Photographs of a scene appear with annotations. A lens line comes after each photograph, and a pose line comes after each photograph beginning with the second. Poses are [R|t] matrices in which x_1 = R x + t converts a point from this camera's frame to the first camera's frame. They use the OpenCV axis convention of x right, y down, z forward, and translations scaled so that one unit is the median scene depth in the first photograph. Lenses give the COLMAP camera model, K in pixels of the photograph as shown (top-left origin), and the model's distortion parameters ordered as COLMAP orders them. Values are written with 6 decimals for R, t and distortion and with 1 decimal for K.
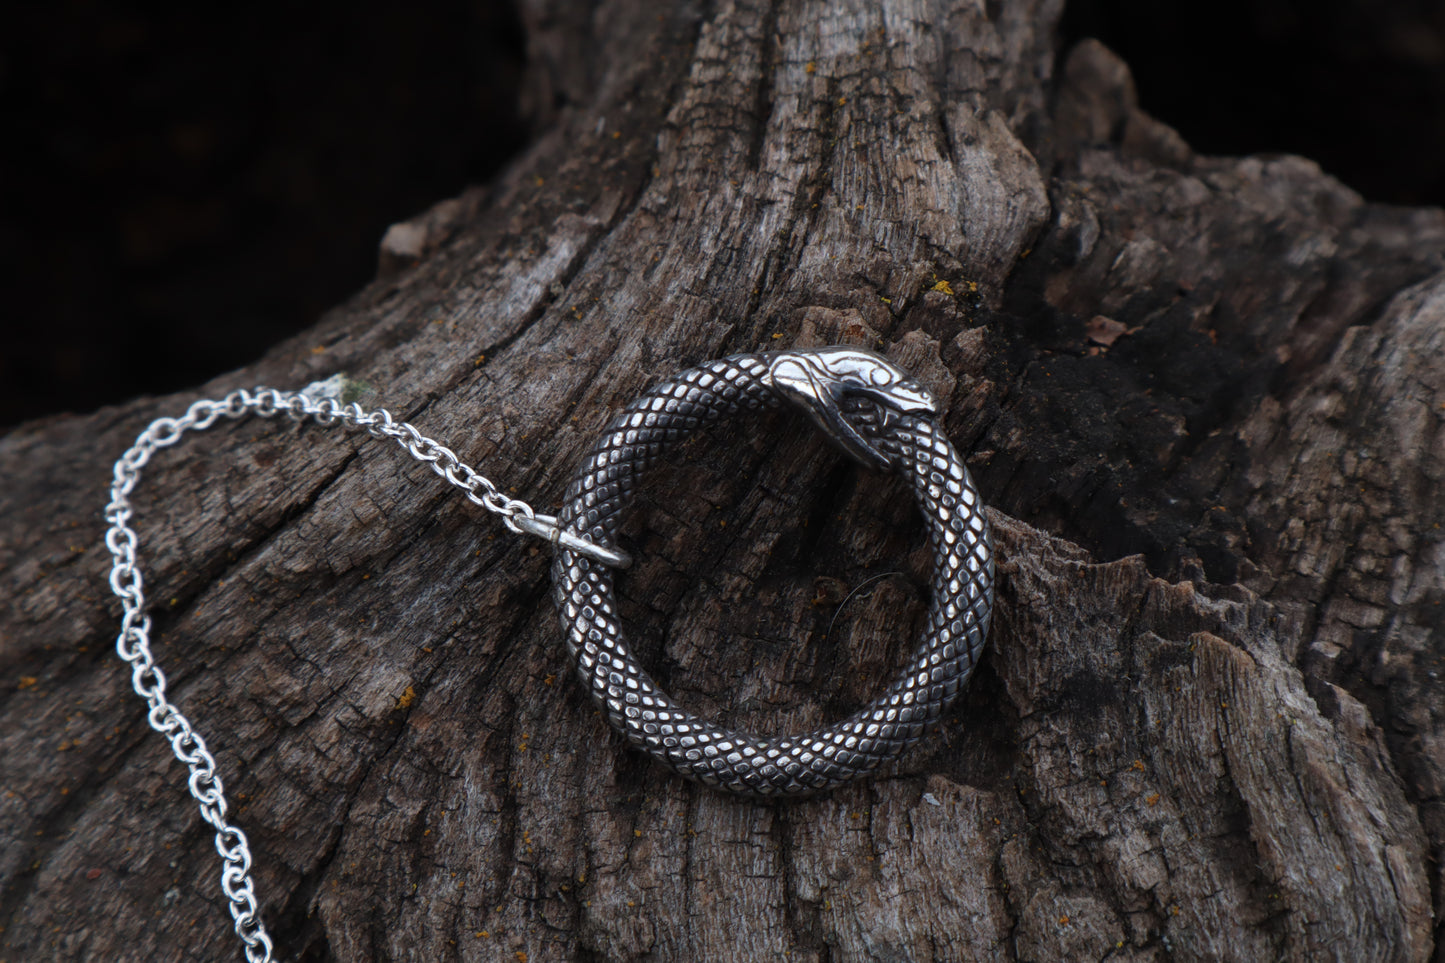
lens RADIAL K [[2983.1, 0, 769.4], [0, 2983.1, 483.3], [0, 0, 1]] dist [-0.150363, 0.176246]
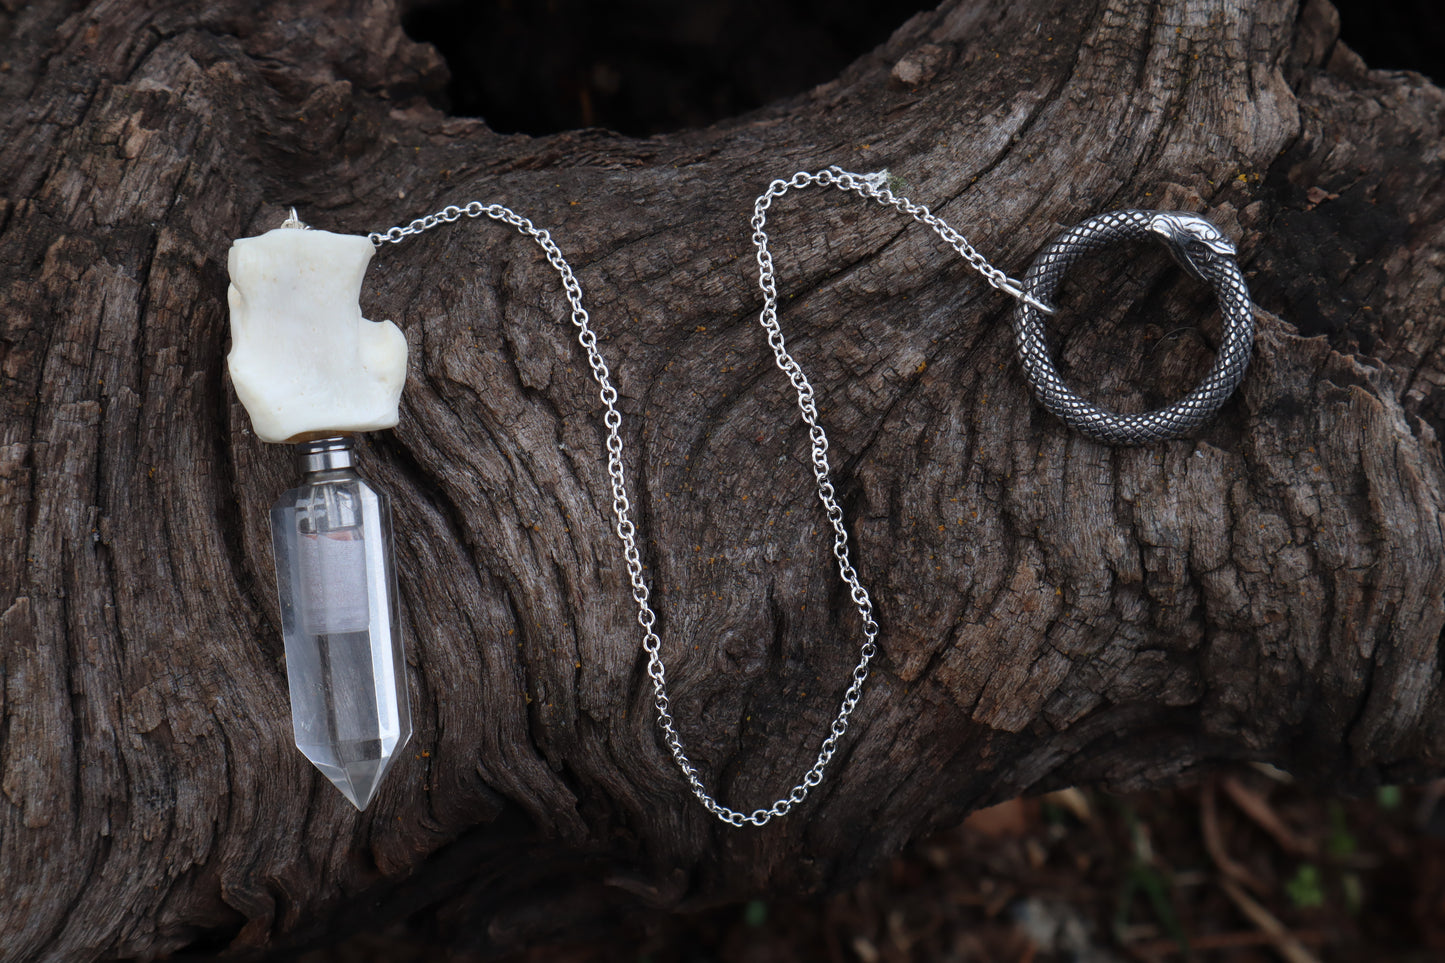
lens RADIAL K [[2635.1, 0, 751.5], [0, 2635.1, 505.8], [0, 0, 1]] dist [-0.050192, 0.290196]
pose [[0.993604, 0.100636, 0.051224, -0.299628], [-0.110489, 0.960084, 0.256964, -0.251380], [-0.023320, -0.260980, 0.965063, -0.590597]]
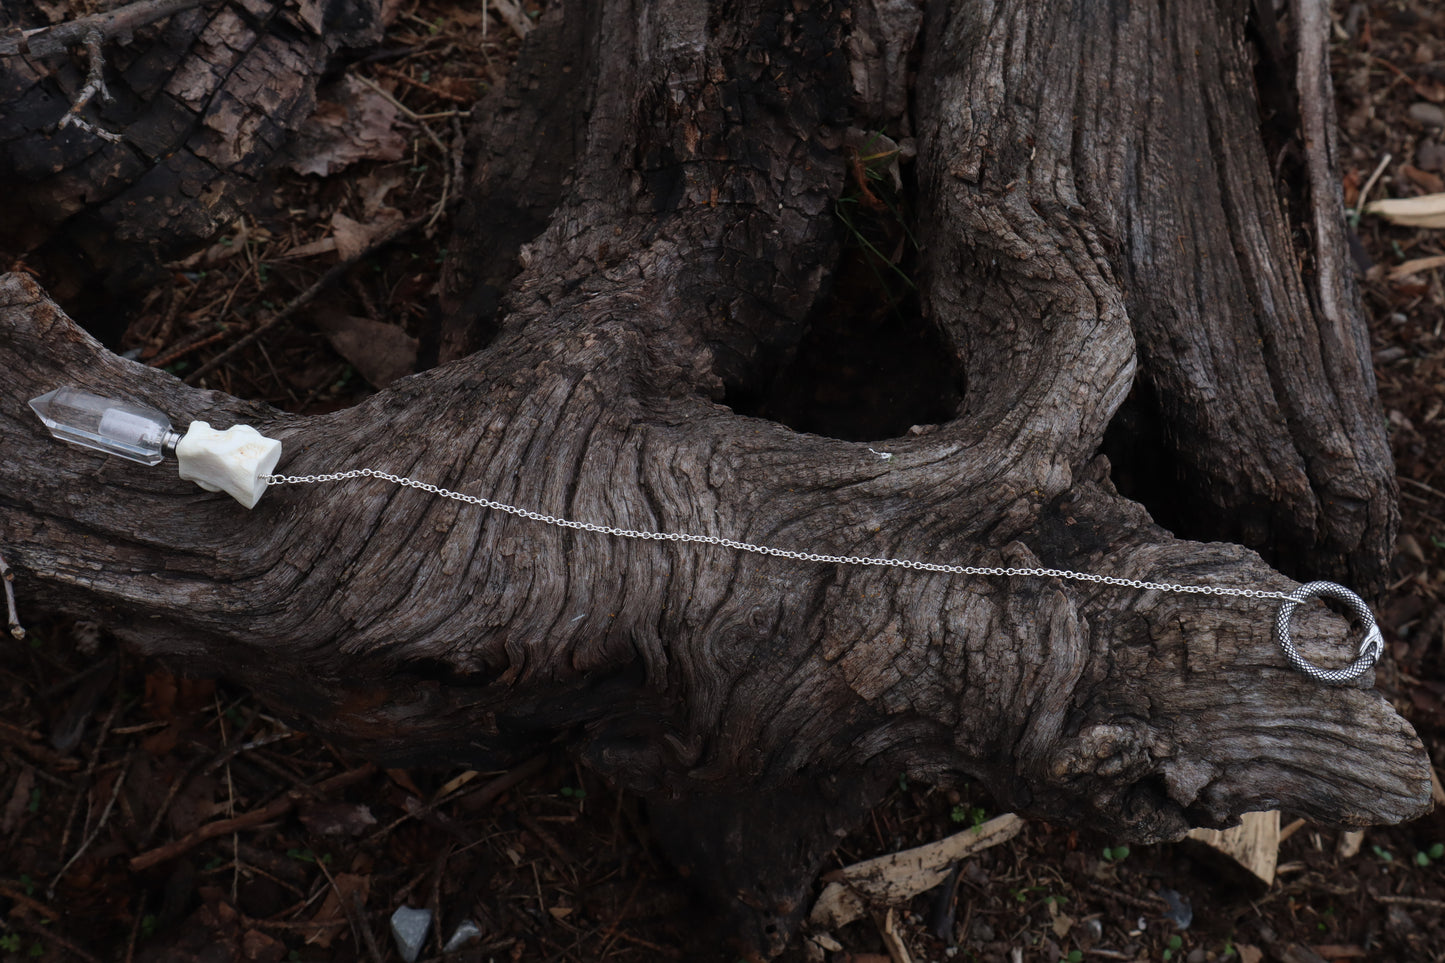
lens RADIAL K [[2088.6, 0, 743.3], [0, 2088.6, 480.2], [0, 0, 1]] dist [0.044934, 0.078657]
pose [[0.903503, 0.405757, -0.137997, 0.083882], [-0.415164, 0.908544, -0.046769, 0.223000], [0.106400, 0.099547, 0.989328, -1.912166]]
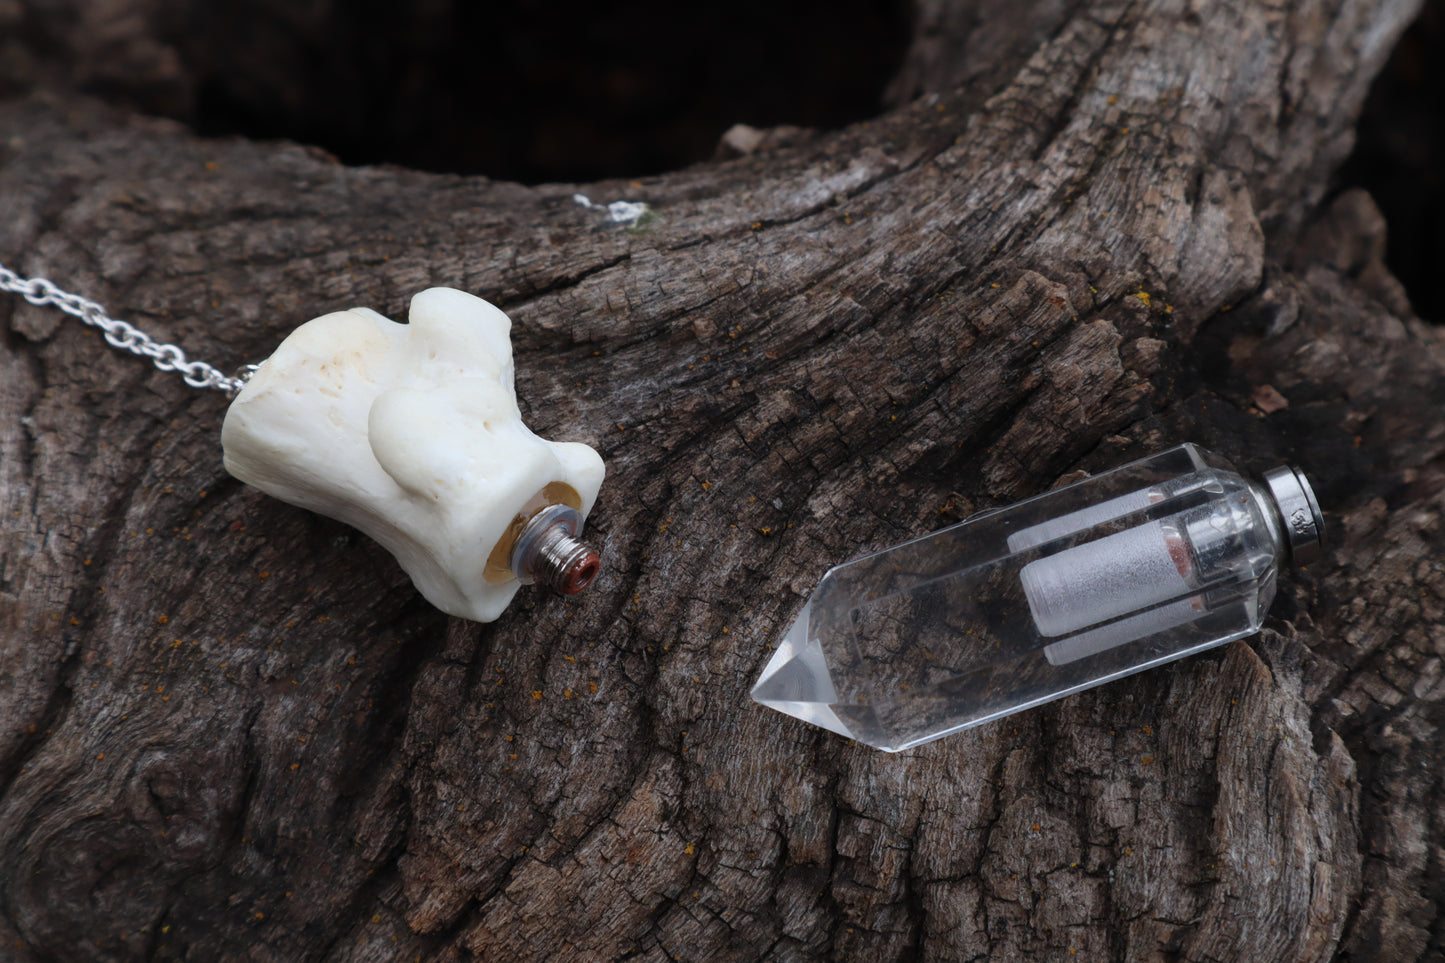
lens RADIAL K [[2983.1, 0, 769.4], [0, 2983.1, 483.3], [0, 0, 1]] dist [-0.150363, 0.176246]
pose [[0.922180, 0.362518, -0.134773, 0.105710], [-0.373385, 0.925335, -0.065869, 0.131748], [0.100832, 0.111065, 0.988685, -0.155666]]
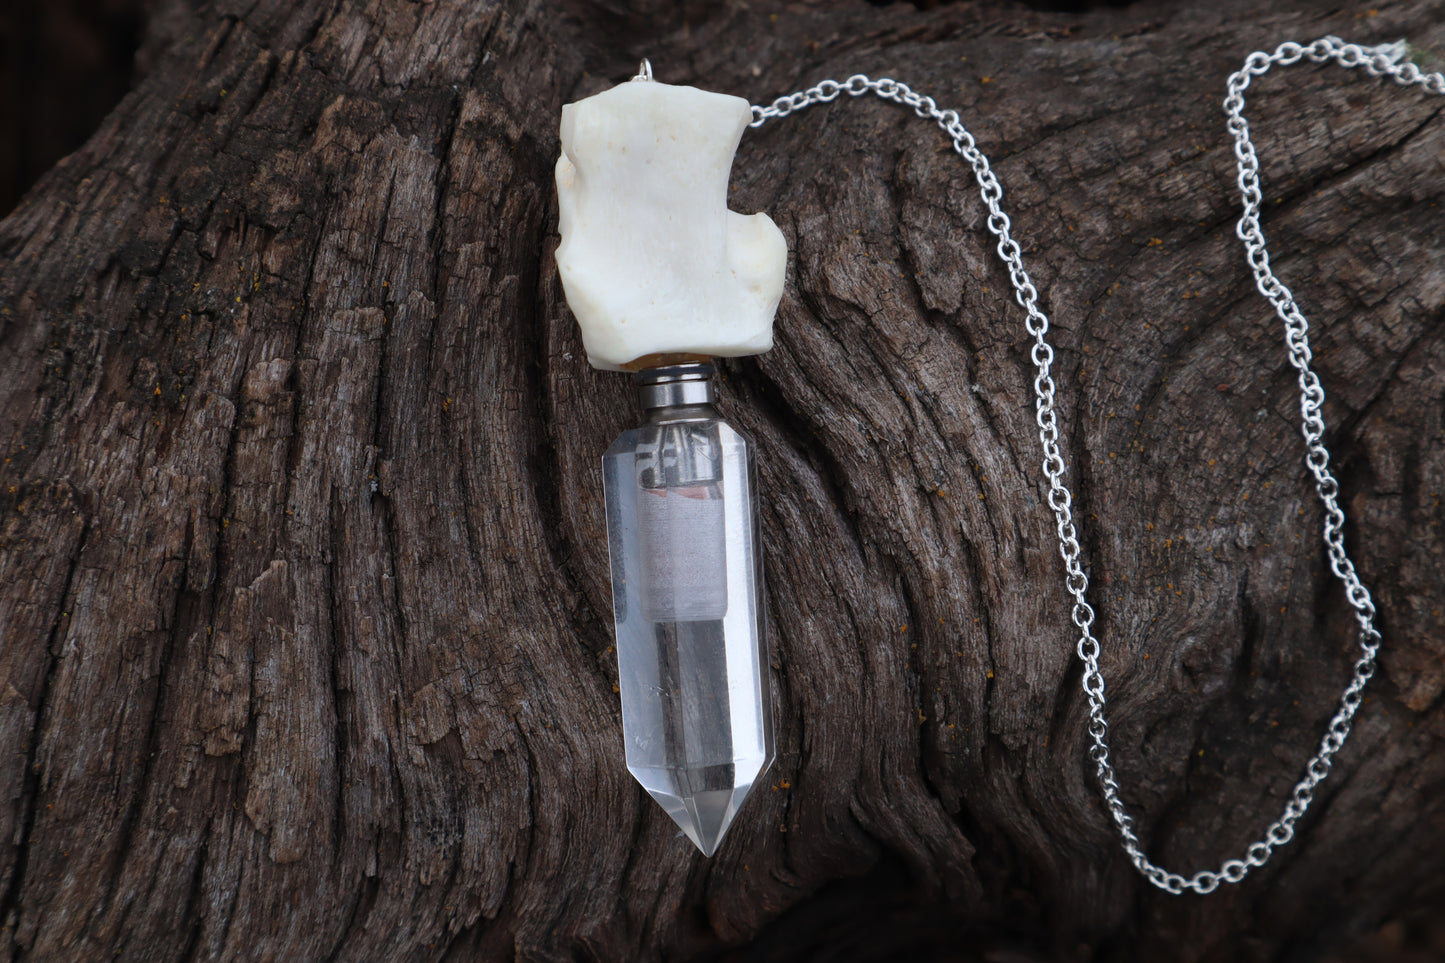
lens RADIAL K [[2695.4, 0, 750.8], [0, 2695.4, 502.3], [0, 0, 1]] dist [-0.050783, 0.186808]
pose [[0.991401, 0.130111, -0.014002, -0.415844], [-0.122466, 0.960175, 0.251131, -0.111224], [0.046119, -0.247257, 0.967852, -0.259638]]
